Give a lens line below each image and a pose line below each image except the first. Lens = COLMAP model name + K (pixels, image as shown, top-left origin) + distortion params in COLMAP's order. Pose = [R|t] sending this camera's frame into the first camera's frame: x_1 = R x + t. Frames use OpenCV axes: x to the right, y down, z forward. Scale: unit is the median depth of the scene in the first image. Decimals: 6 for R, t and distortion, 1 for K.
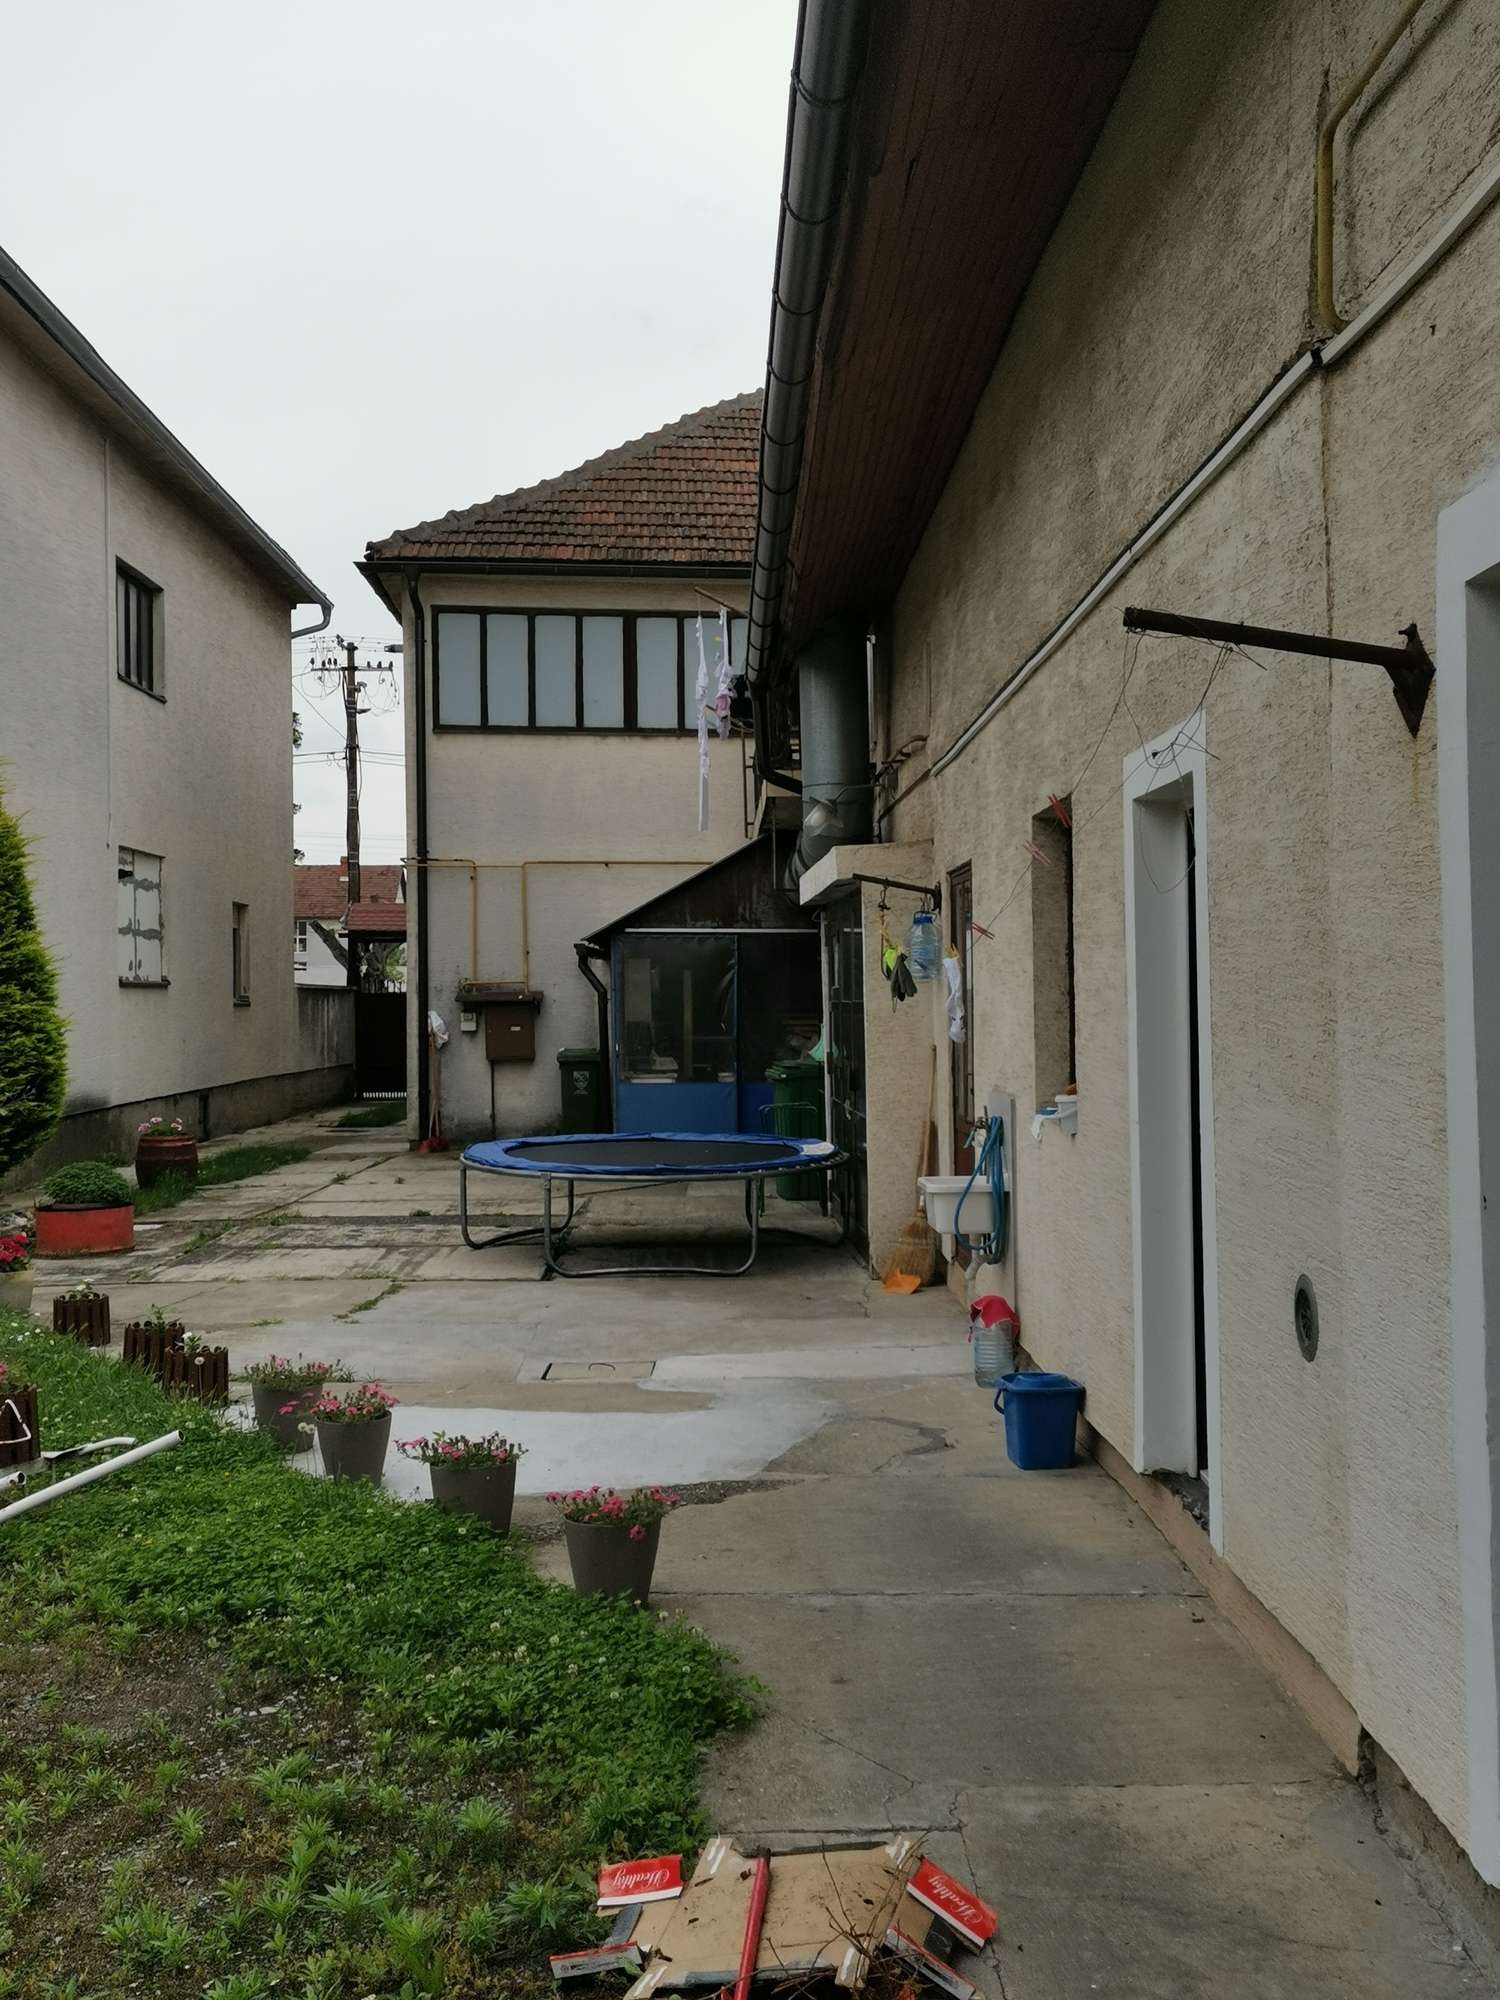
lens RADIAL K [[2119.0, 0, 750.0], [0, 2119.0, 1000.0], [0, 0, 1]] dist [0.000574, 0.000148]
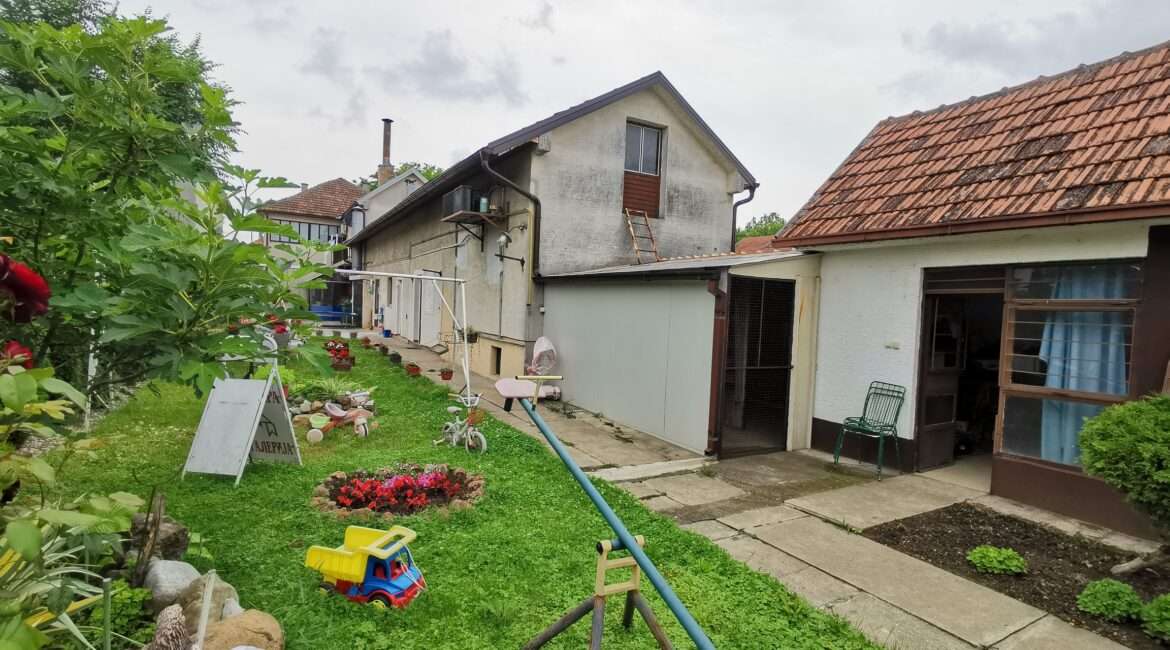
lens RADIAL K [[562.7, 0, 588.1], [0, 562.7, 331.0], [0, 0, 1]] dist [0.001268, -0.000110]
pose [[0.876361, 0.023316, 0.481090, -0.119748], [-0.050253, 0.997803, 0.043183, 0.001422], [-0.479026, -0.062020, 0.875607, -0.701621]]
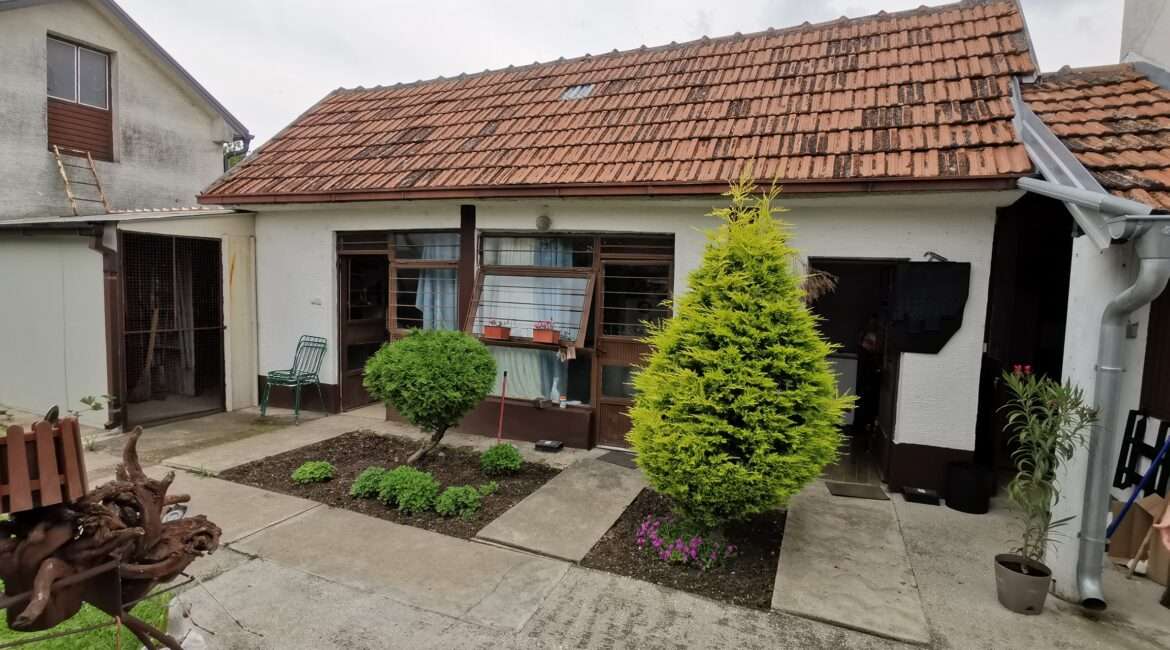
lens RADIAL K [[567.5, 0, 598.4], [0, 567.5, 331.3], [0, 0, 1]] dist [0.004436, -0.014210]
pose [[0.395104, -0.057284, 0.916849, -0.069723], [-0.037343, 0.996227, 0.078336, -0.000996], [-0.917877, -0.065188, 0.391474, -0.804643]]
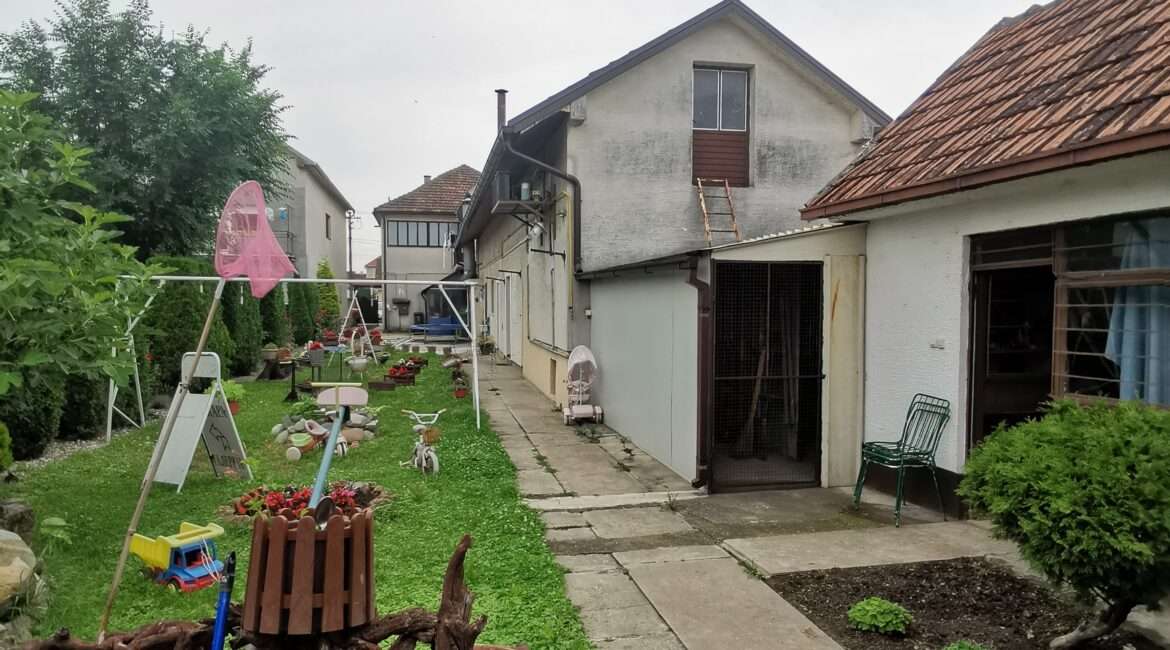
lens RADIAL K [[753.3, 0, 581.7], [0, 753.3, 340.4], [0, 0, 1]] dist [0.007147, -0.016122]
pose [[0.984490, -0.004189, 0.175393, -0.014619], [-0.004878, 0.998675, 0.051232, -0.002020], [-0.175375, -0.051292, 0.983165, -0.784837]]
